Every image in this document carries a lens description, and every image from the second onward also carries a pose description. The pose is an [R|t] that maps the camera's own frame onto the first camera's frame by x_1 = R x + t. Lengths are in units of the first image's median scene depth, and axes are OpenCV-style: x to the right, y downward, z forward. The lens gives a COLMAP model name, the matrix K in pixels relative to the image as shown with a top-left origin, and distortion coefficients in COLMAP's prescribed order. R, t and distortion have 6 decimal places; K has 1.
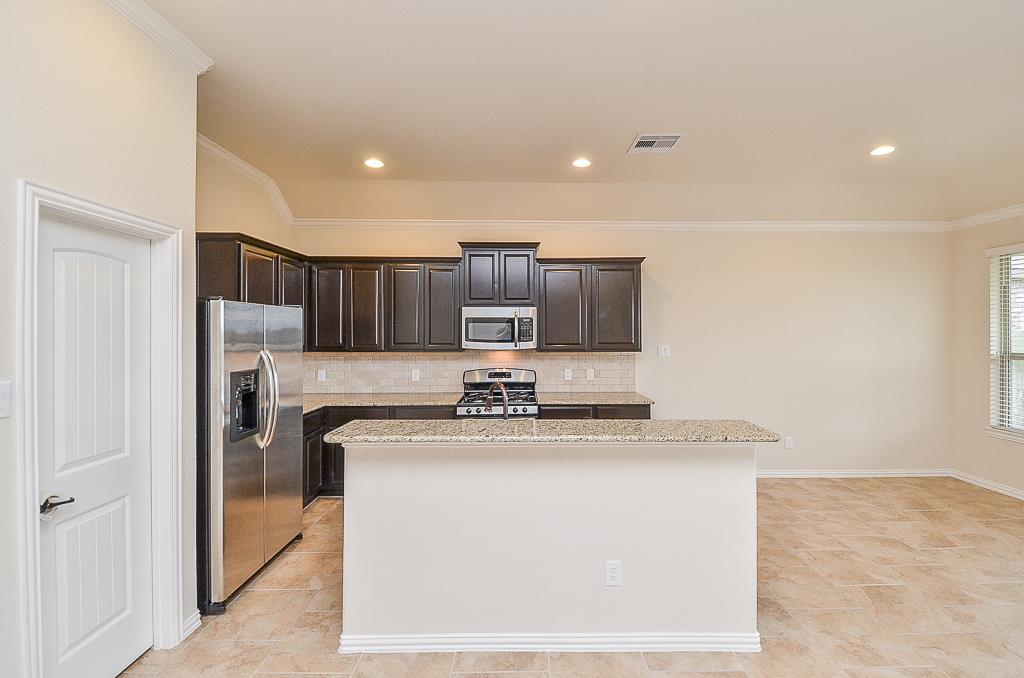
lens RADIAL K [[444.0, 0, 518.2], [0, 444.0, 329.2], [0, 0, 1]] dist [0.001613, -0.006816]
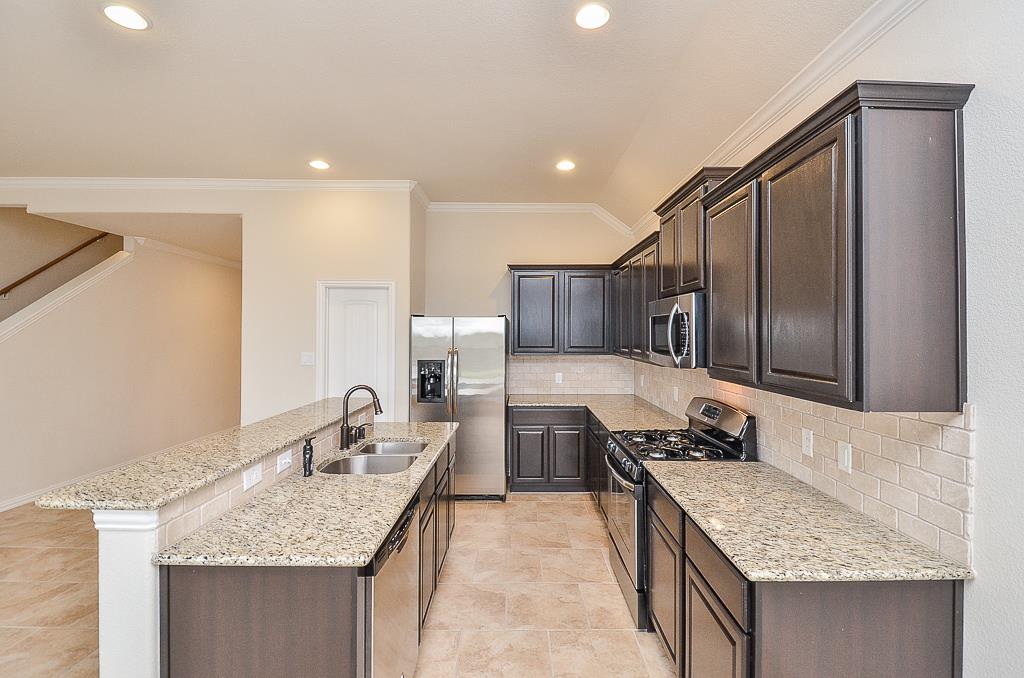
lens RADIAL K [[444.0, 0, 521.0], [0, 444.0, 331.6], [0, 0, 1]] dist [0.001613, -0.006816]
pose [[0.005283, -0.009854, -0.999937, 0.577868], [-0.001354, 0.999950, -0.009861, 0.003619], [0.999985, 0.001406, 0.005270, 0.793028]]
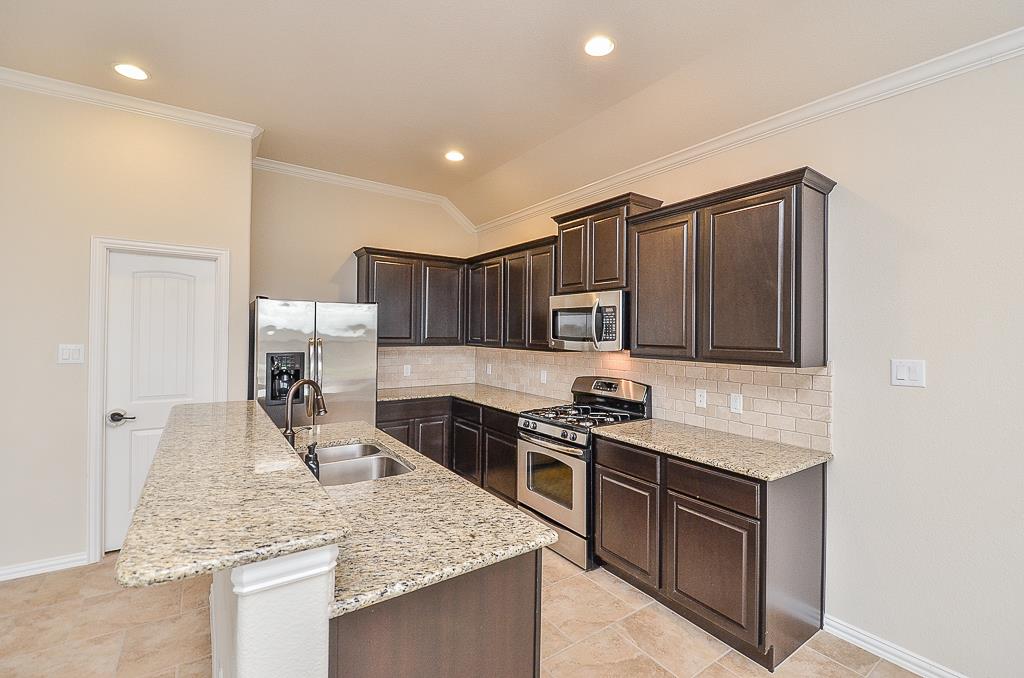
lens RADIAL K [[444.0, 0, 528.6], [0, 444.0, 330.5], [0, 0, 1]] dist [0.001613, -0.006816]
pose [[0.579803, -0.000315, -0.814756, 0.510447], [-0.009523, 0.999929, -0.007164, 0.018308], [0.814701, 0.011912, 0.579759, 0.499704]]
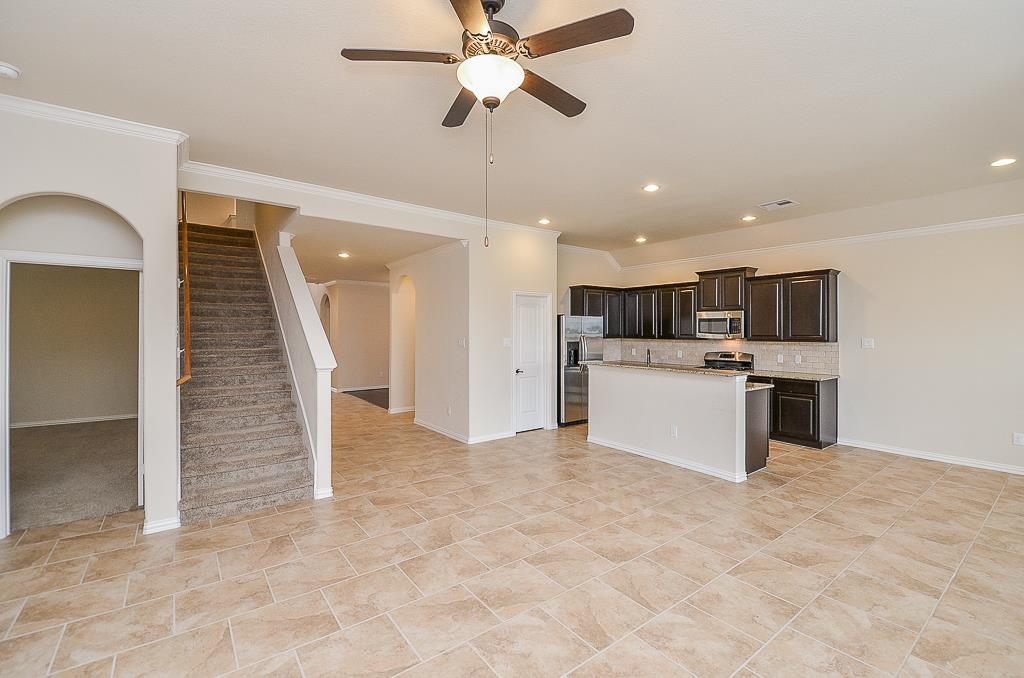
lens RADIAL K [[444.0, 0, 518.1], [0, 444.0, 331.5], [0, 0, 1]] dist [0.001613, -0.006816]
pose [[0.602777, 0.005166, -0.797893, 0.784947], [0.003504, 0.999952, 0.009121, 0.003718], [0.797902, -0.008293, 0.602730, -0.518328]]
